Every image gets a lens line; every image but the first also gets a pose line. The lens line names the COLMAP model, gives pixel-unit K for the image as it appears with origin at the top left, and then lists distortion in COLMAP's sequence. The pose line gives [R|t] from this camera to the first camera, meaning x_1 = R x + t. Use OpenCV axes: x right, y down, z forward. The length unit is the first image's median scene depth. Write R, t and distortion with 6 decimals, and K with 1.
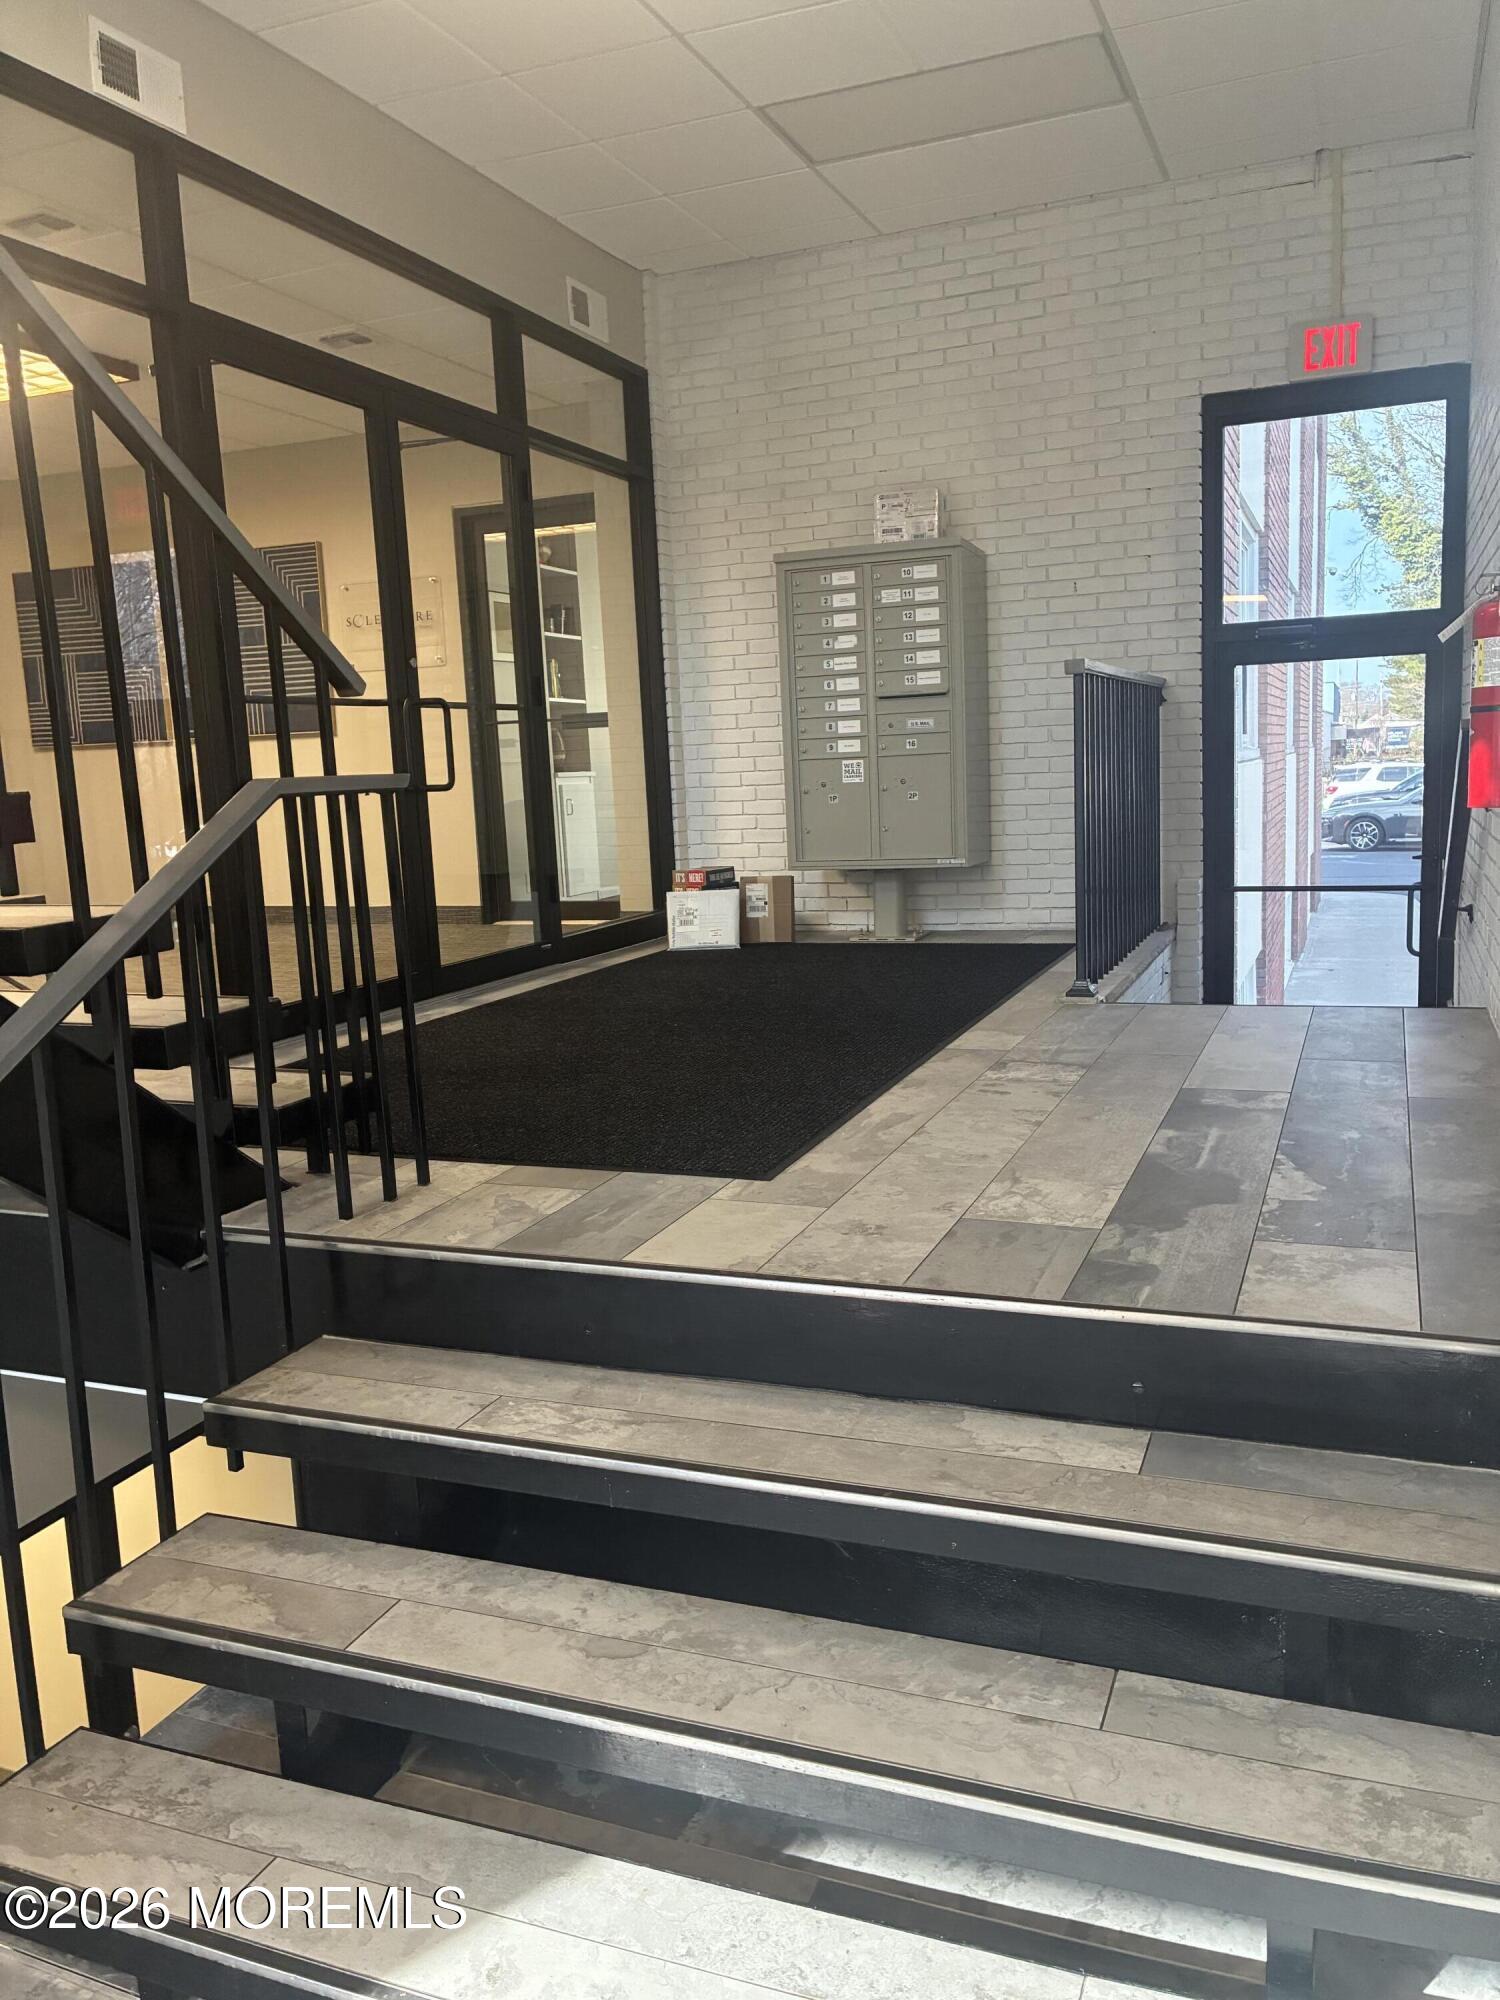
lens RADIAL K [[1550.8, 0, 750.0], [0, 1550.8, 1000.0], [0, 0, 1]] dist [0.091172, 0.001262]
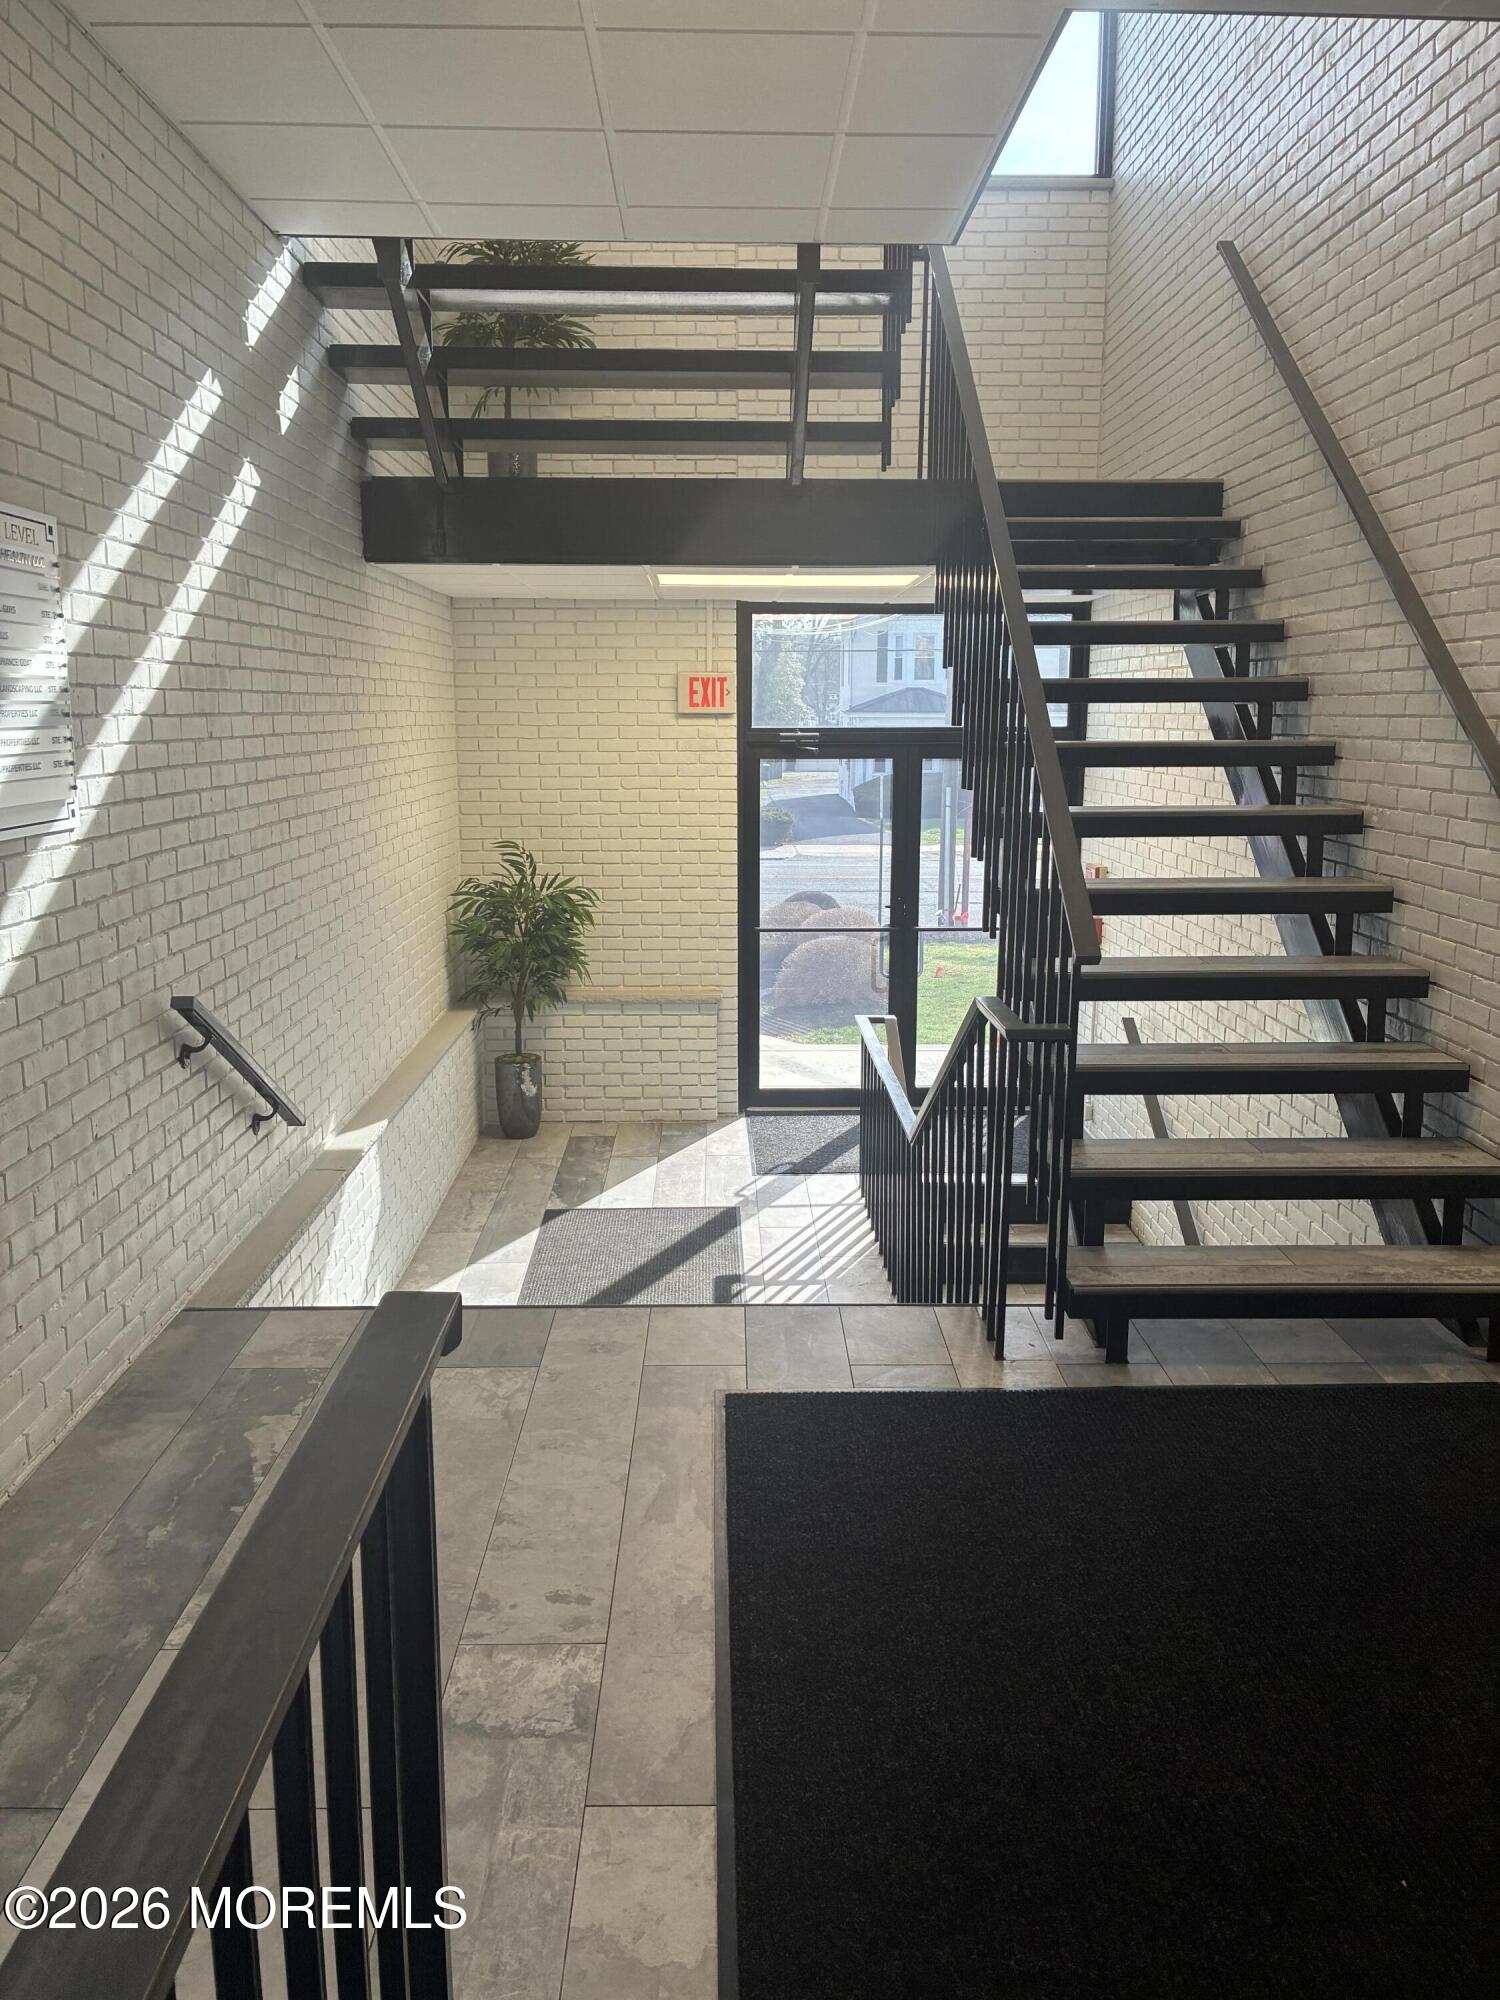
lens RADIAL K [[1550.8, 0, 750.0], [0, 1550.8, 1000.0], [0, 0, 1]] dist [0.091172, 0.001262]
pose [[-0.920005, 0.115598, -0.374471, 0.423492], [-0.018455, 0.941670, 0.336031, -0.595518], [0.391472, 0.316061, -0.864208, 2.075908]]
